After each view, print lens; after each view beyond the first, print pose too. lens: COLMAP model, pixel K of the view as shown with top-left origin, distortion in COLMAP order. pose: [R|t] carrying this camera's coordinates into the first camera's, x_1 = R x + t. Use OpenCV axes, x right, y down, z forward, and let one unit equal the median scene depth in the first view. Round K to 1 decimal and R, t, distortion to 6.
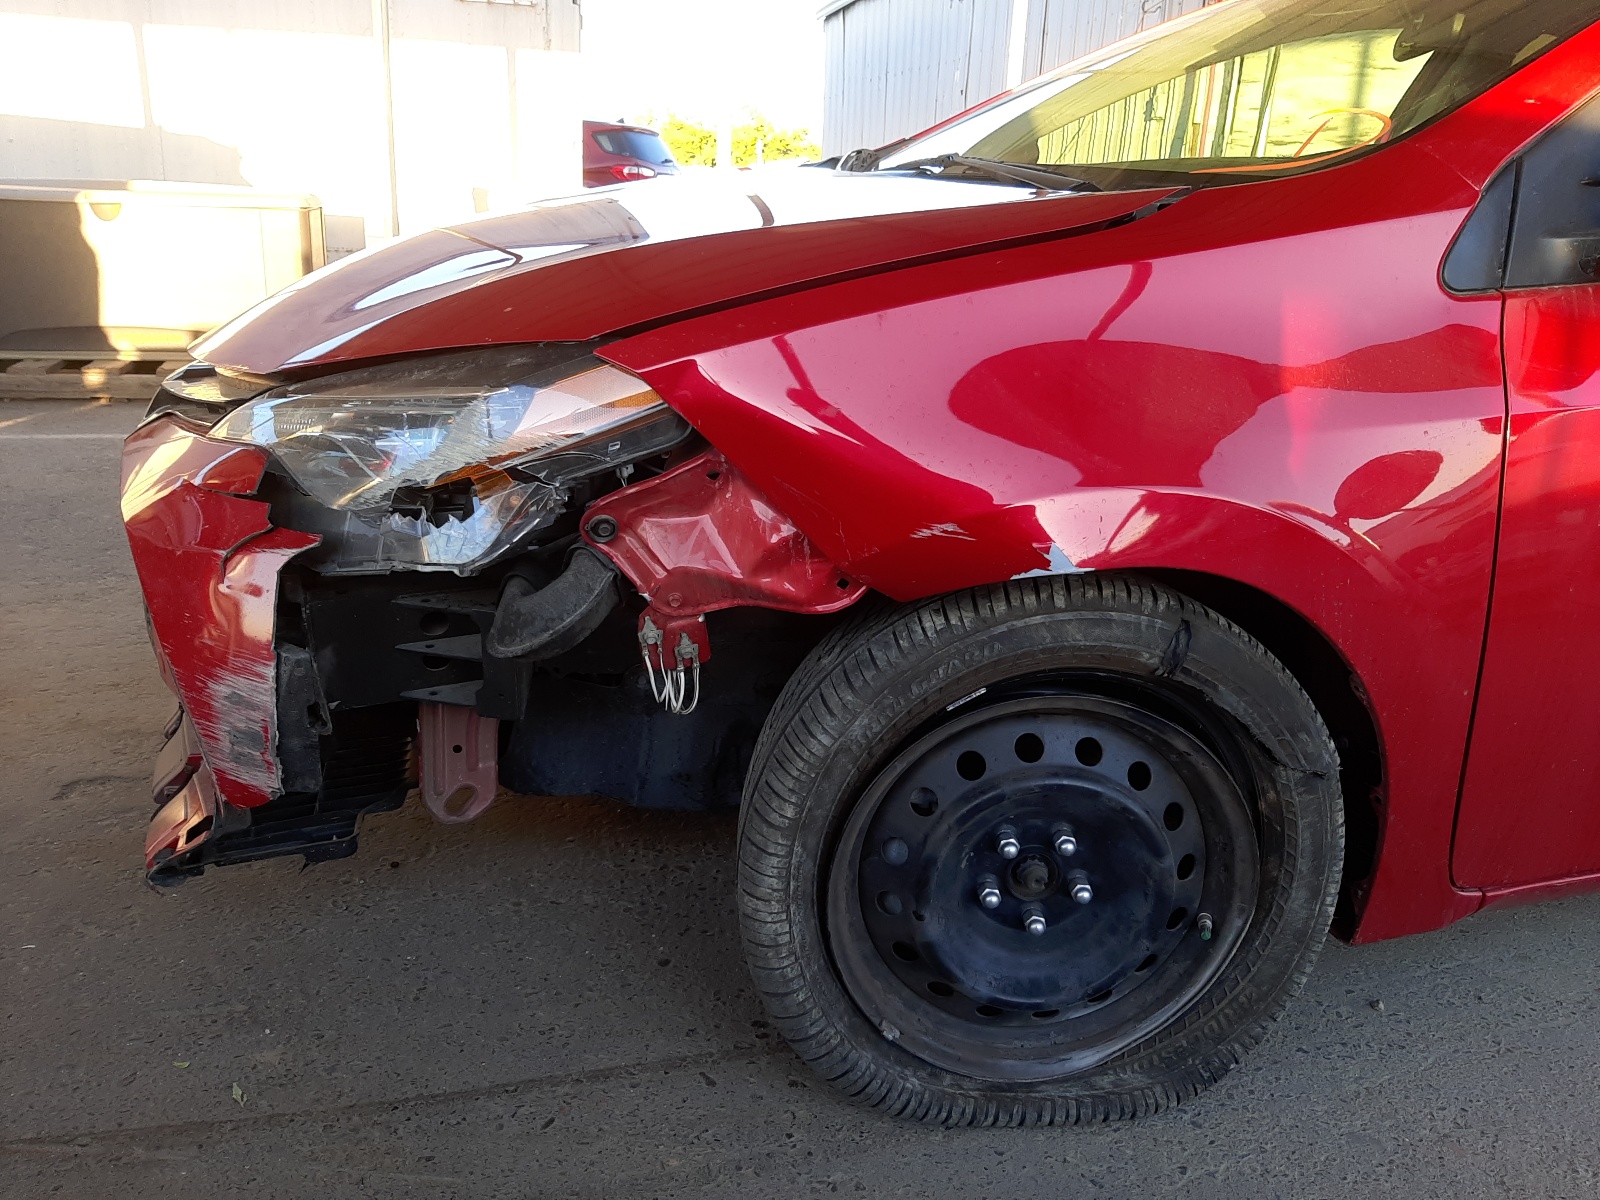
lens RADIAL K [[1243.3, 0, 801.4], [0, 1243.3, 569.0], [0, 0, 1]] dist [0.108233, -0.239324]
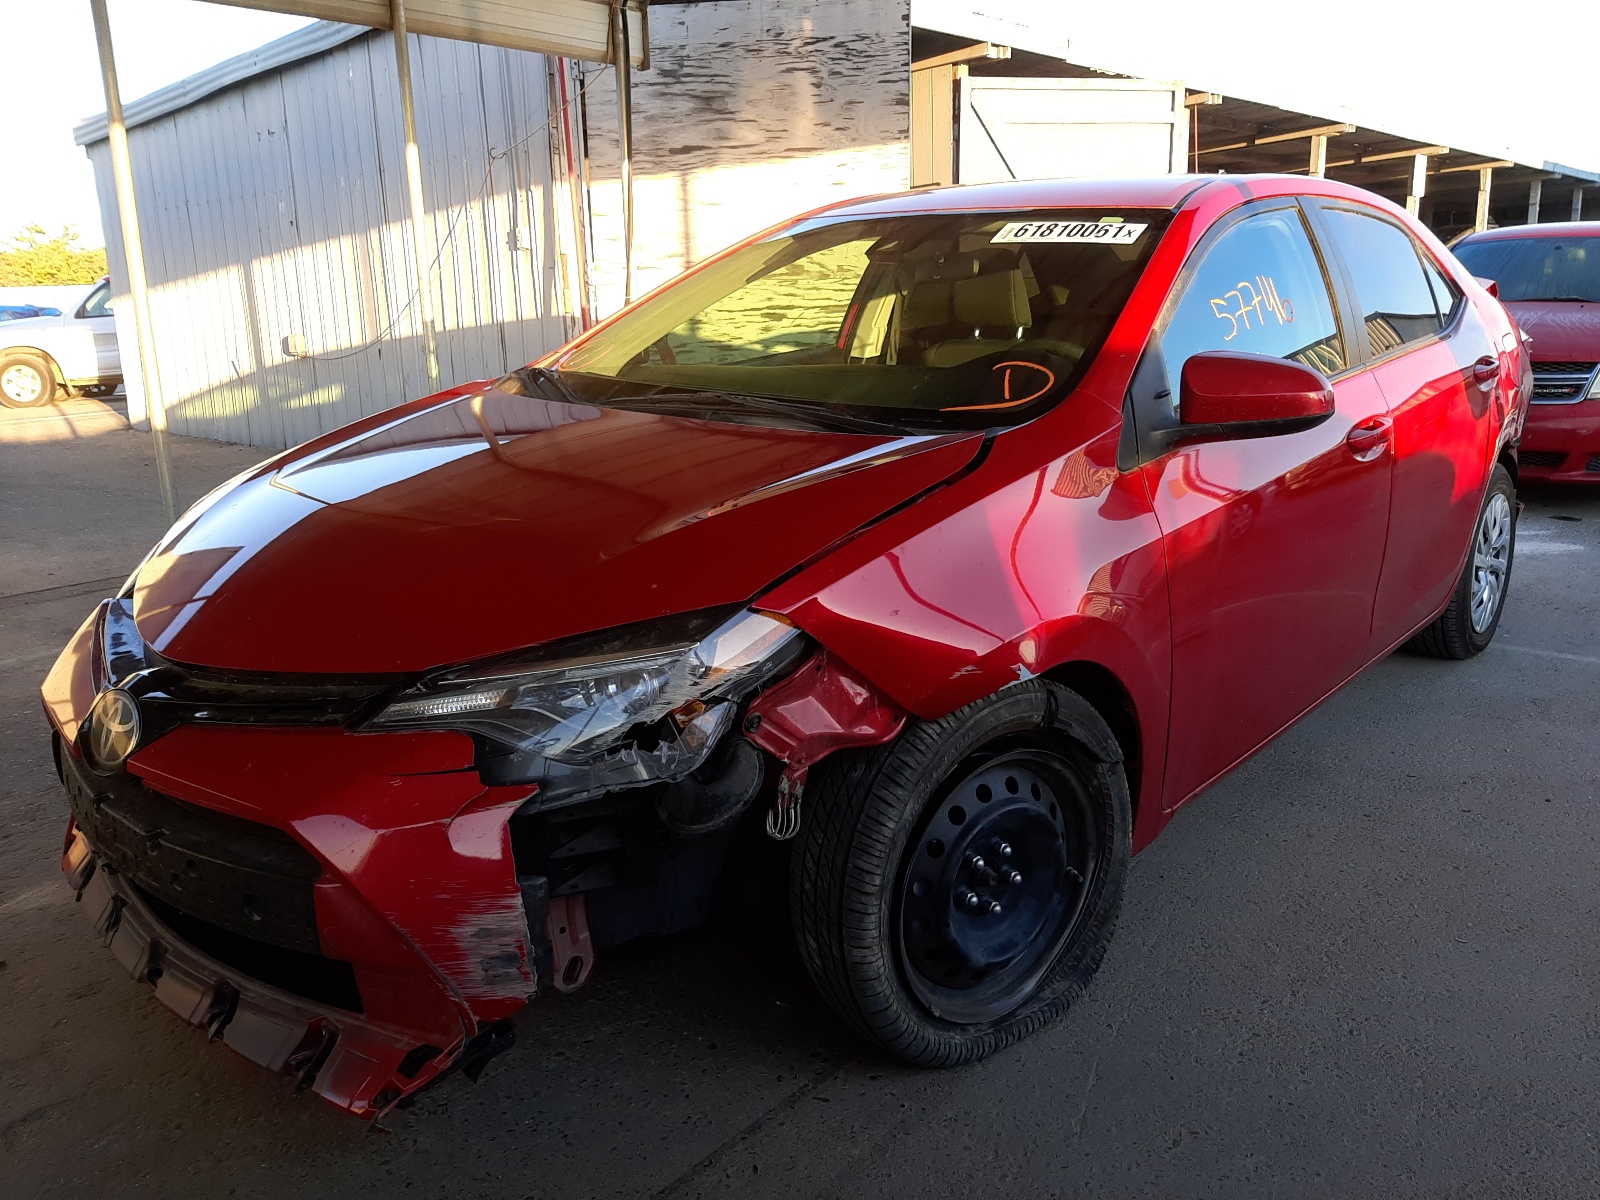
lens RADIAL K [[1243.3, 0, 801.4], [0, 1243.3, 569.0], [0, 0, 1]] dist [0.108233, -0.239324]
pose [[0.840719, -0.184731, 0.508985, -0.751312], [0.215882, 0.976417, -0.002203, -0.175973], [-0.496575, 0.111732, 0.860772, -0.255851]]
